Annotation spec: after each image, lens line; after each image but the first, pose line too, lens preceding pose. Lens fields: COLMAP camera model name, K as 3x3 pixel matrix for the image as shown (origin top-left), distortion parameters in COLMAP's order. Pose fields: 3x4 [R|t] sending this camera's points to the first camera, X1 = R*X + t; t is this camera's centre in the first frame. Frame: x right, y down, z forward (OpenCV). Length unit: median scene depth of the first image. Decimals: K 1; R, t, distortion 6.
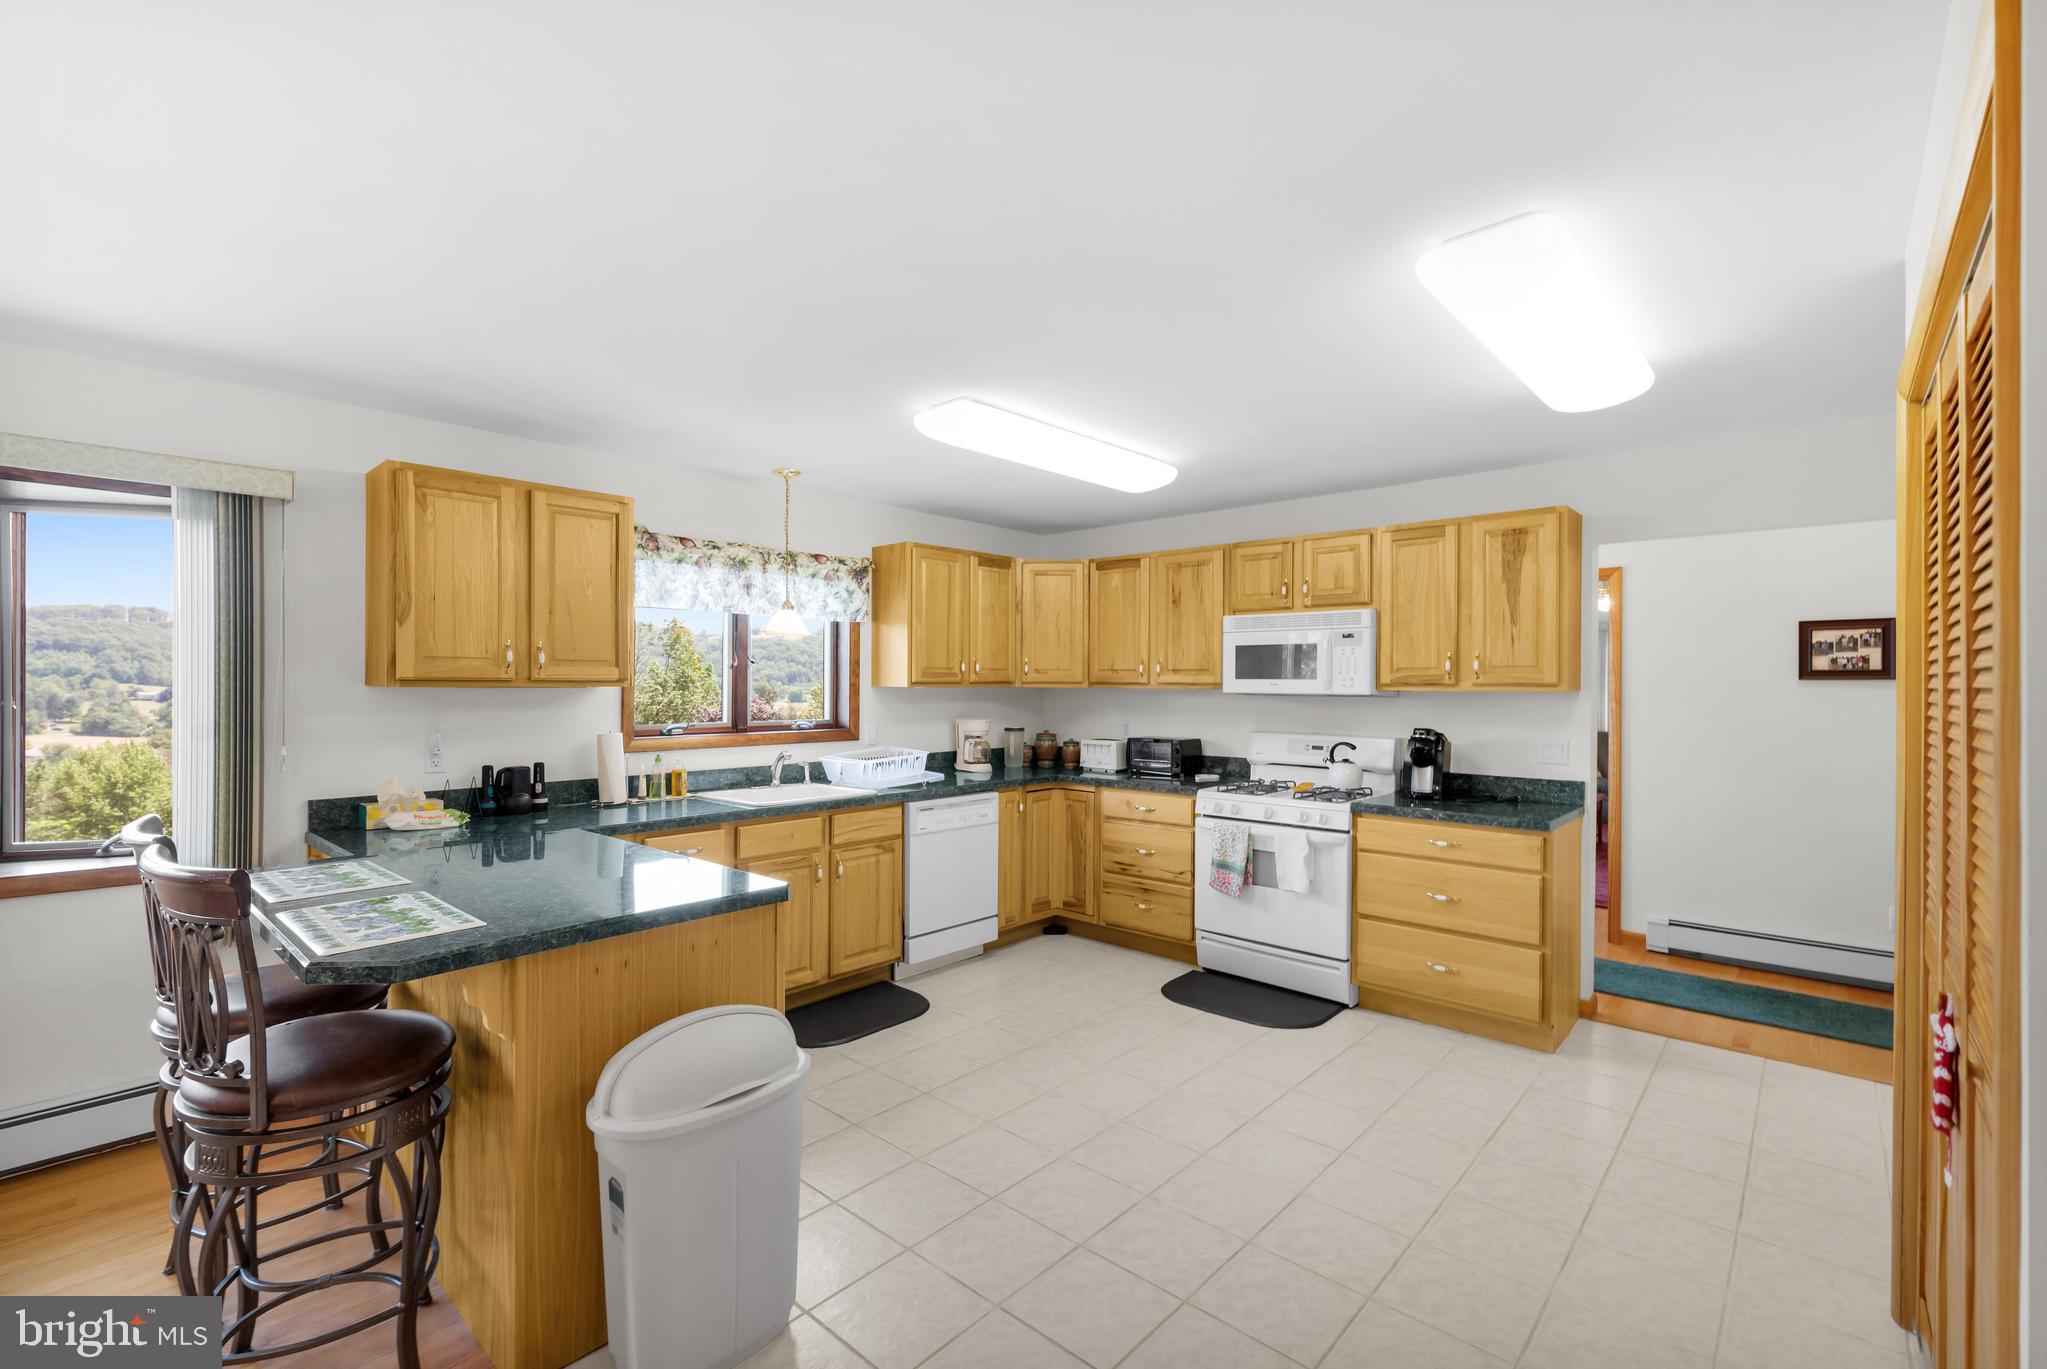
lens RADIAL K [[893.1, 0, 1012.9], [0, 893.1, 684.0], [0, 0, 1]] dist [0.001078, -0.000810]
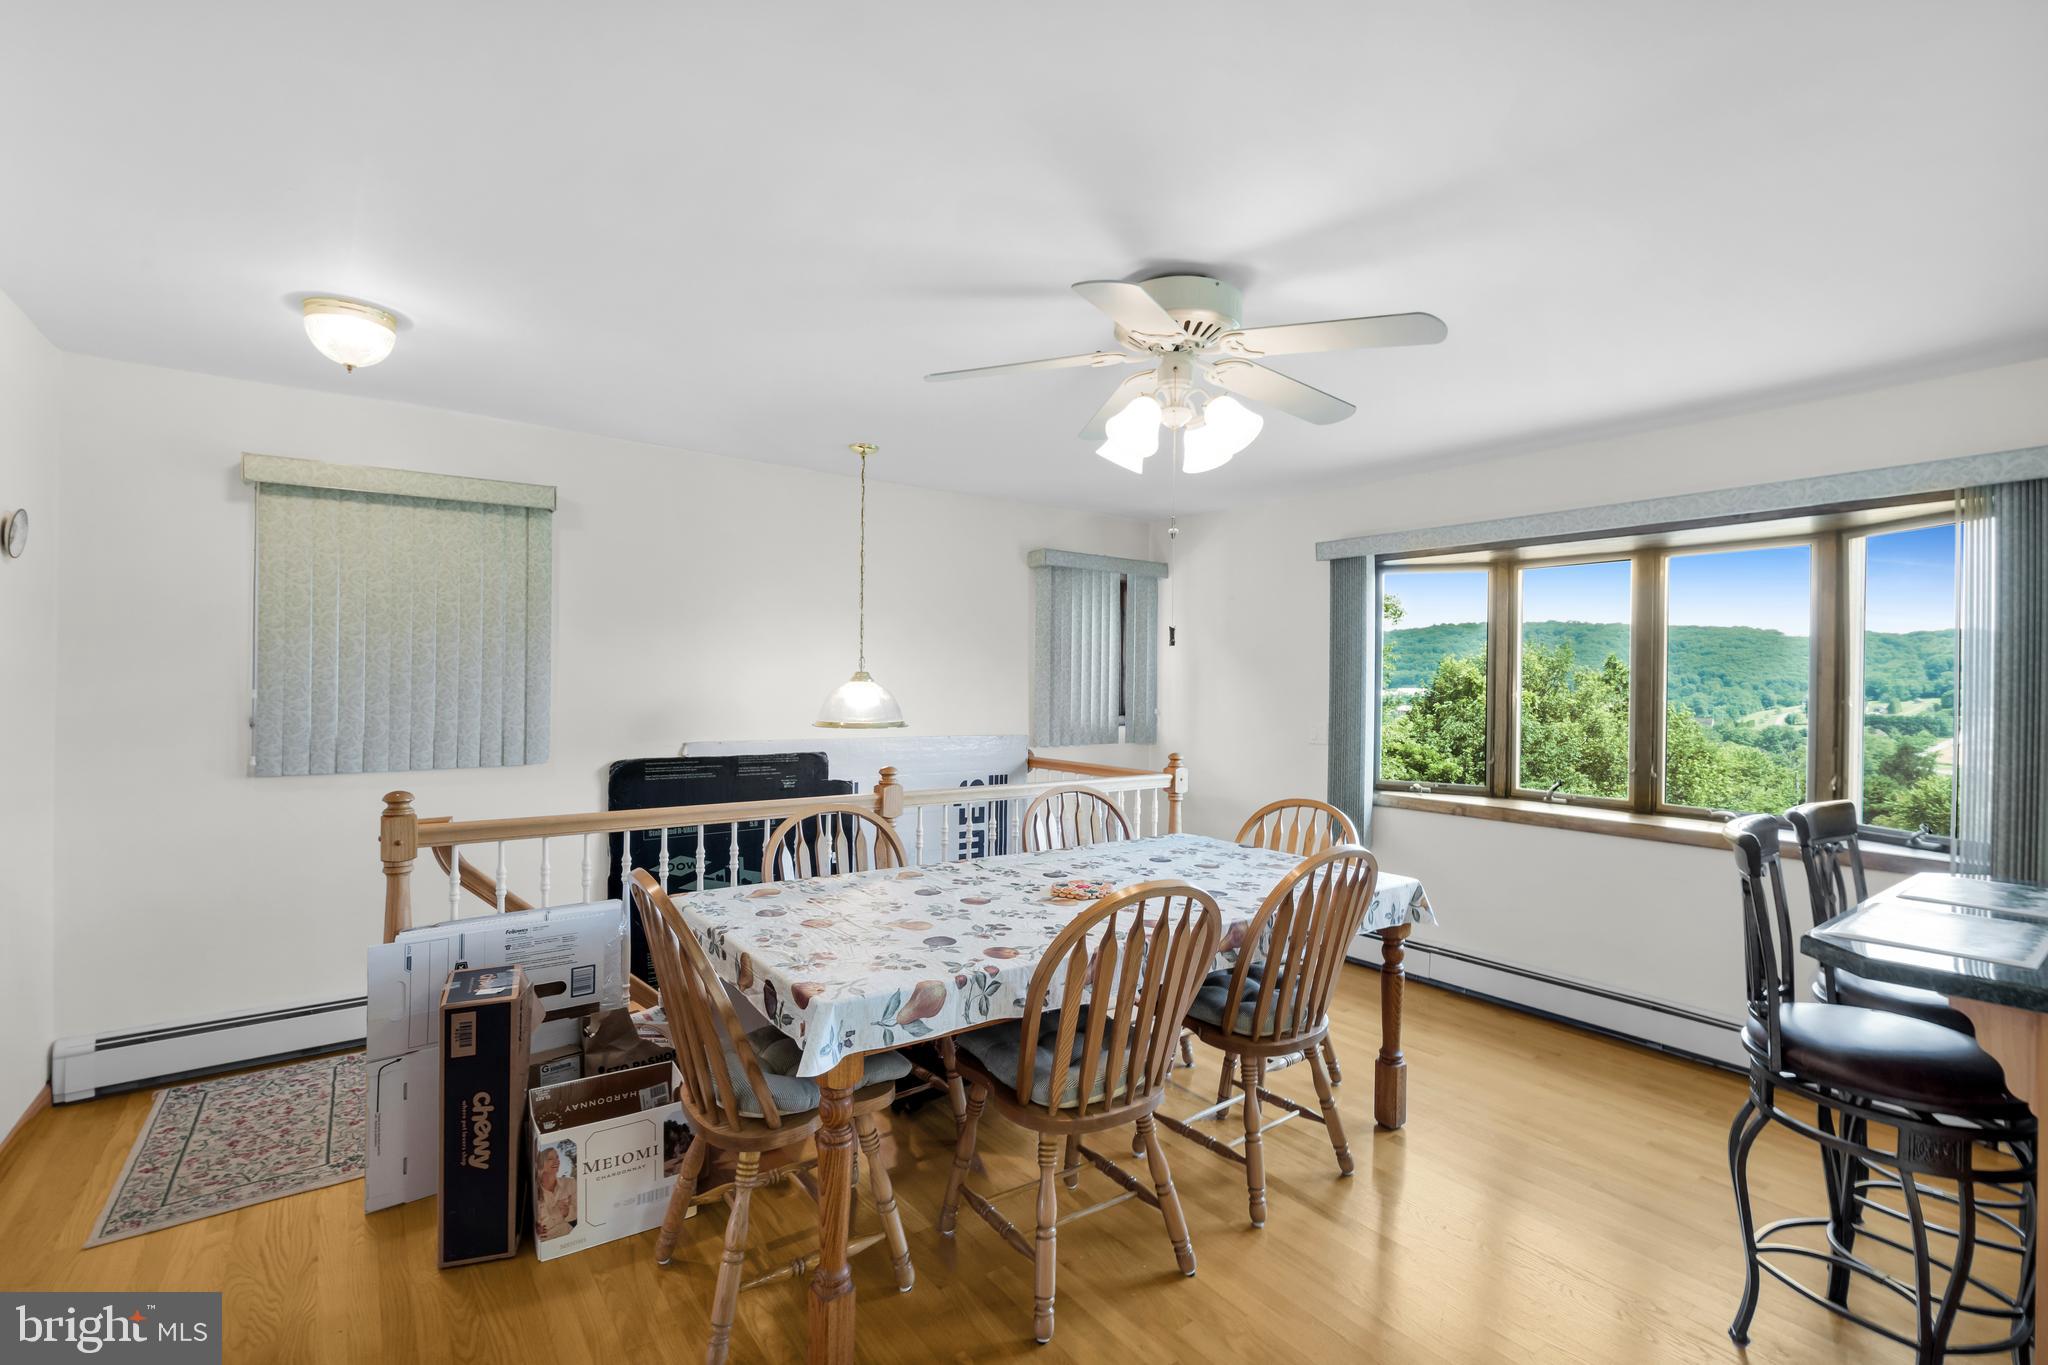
lens RADIAL K [[893.5, 0, 994.5], [0, 893.5, 686.7], [0, 0, 1]] dist [0.001078, -0.000810]
pose [[-0.199357, -0.001401, -0.979926, 0.174711], [-0.010842, 0.999941, 0.000776, 0.008203], [0.979867, 0.010779, -0.199360, 0.093705]]
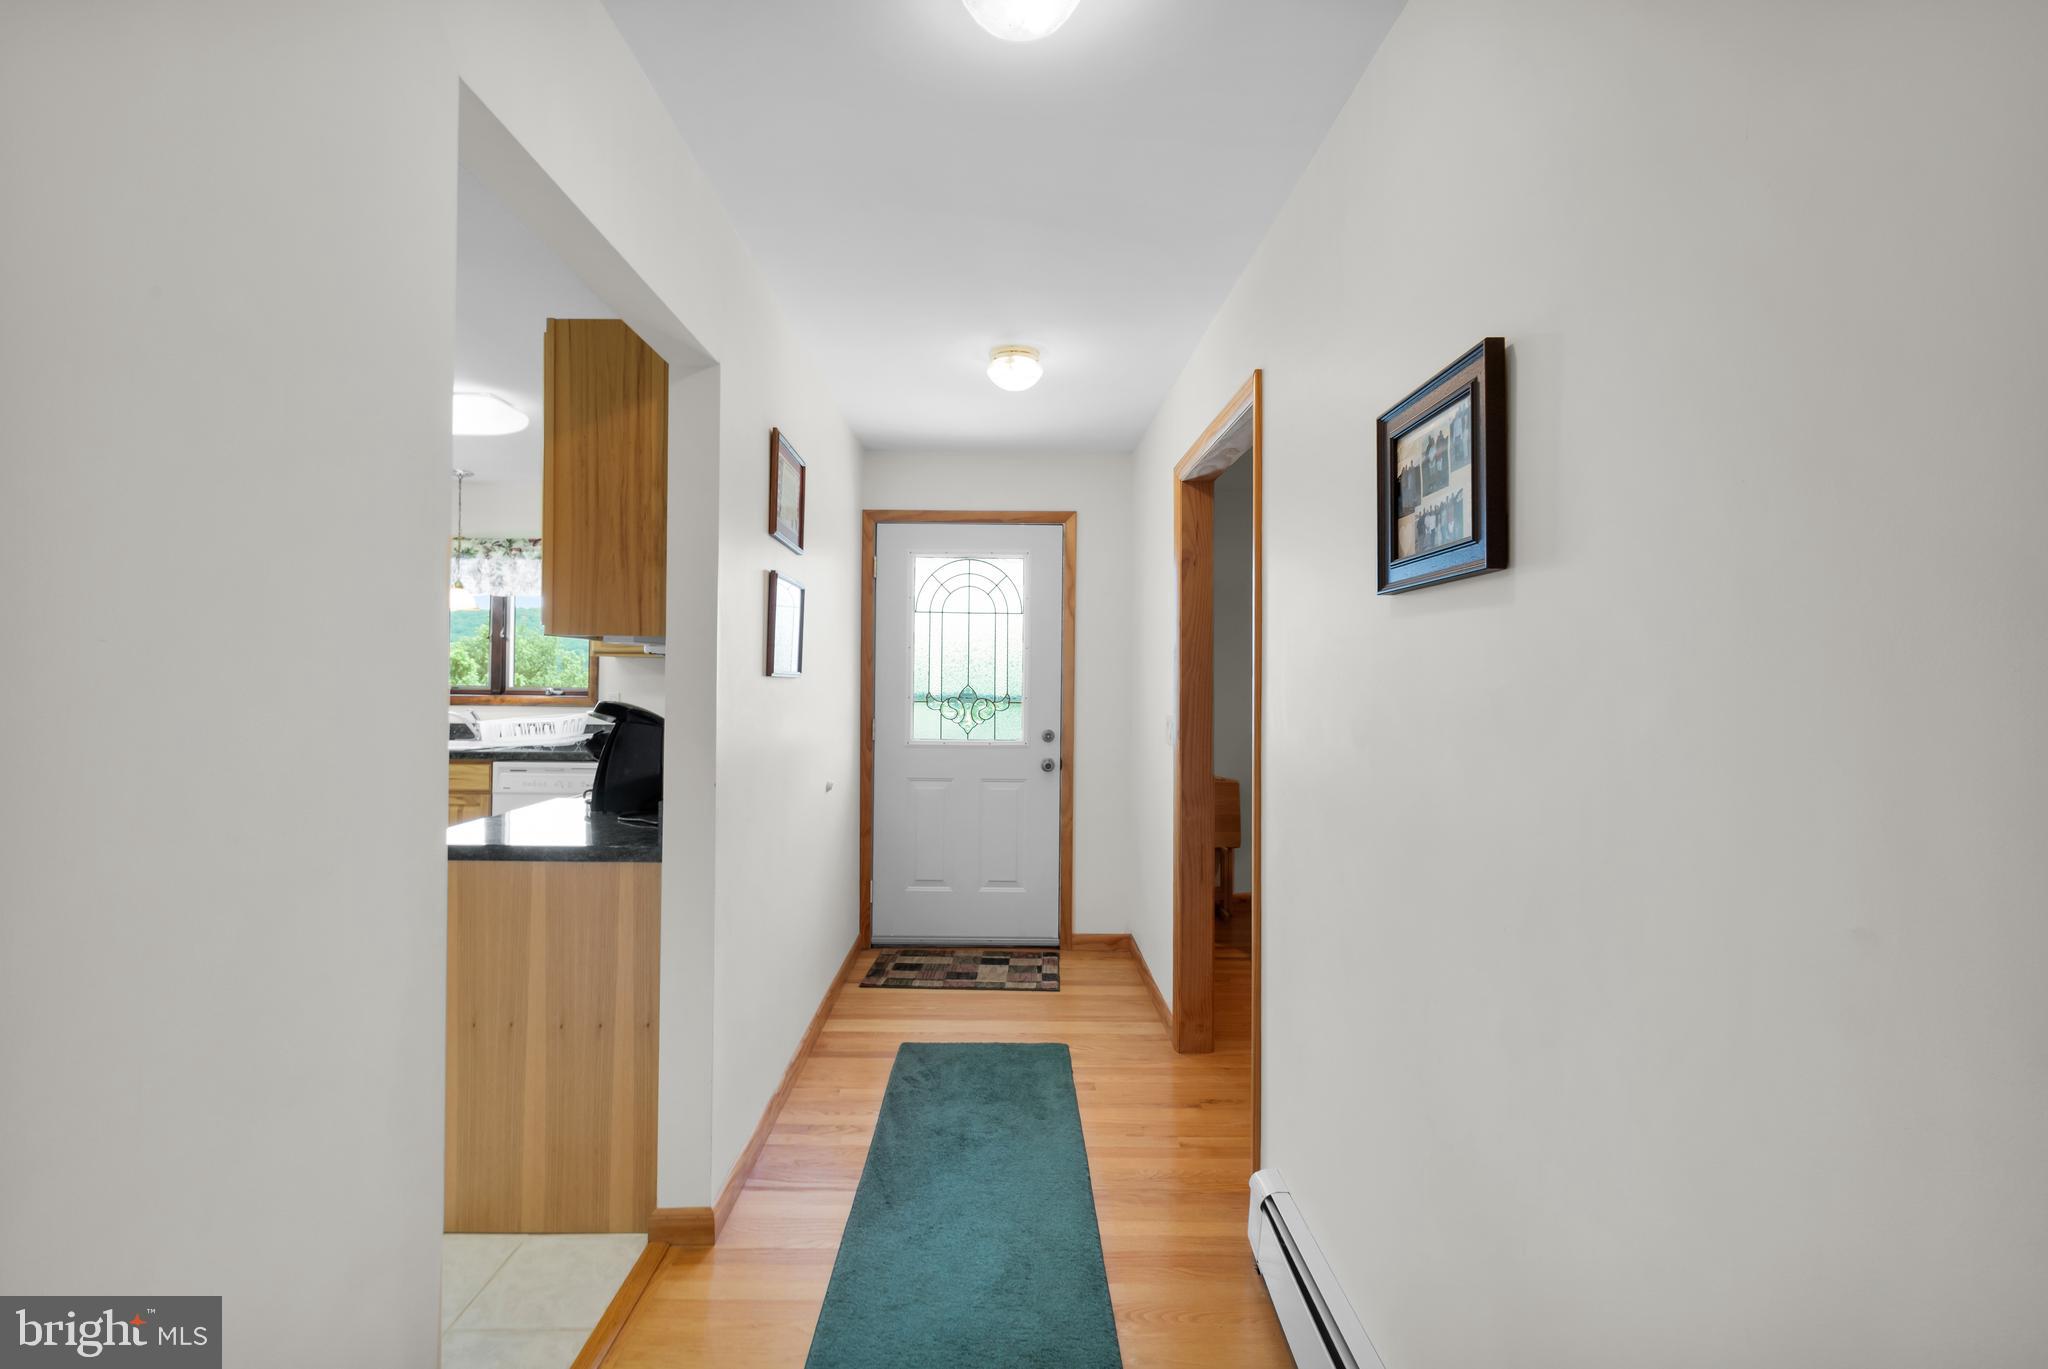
lens RADIAL K [[893.5, 0, 1035.9], [0, 893.5, 672.2], [0, 0, 1]] dist [0.001078, -0.000810]
pose [[0.688689, -0.000668, -0.725057, 1.101341], [-0.009302, 0.999909, -0.009757, 0.030143], [0.724997, 0.013464, 0.688620, 0.728472]]
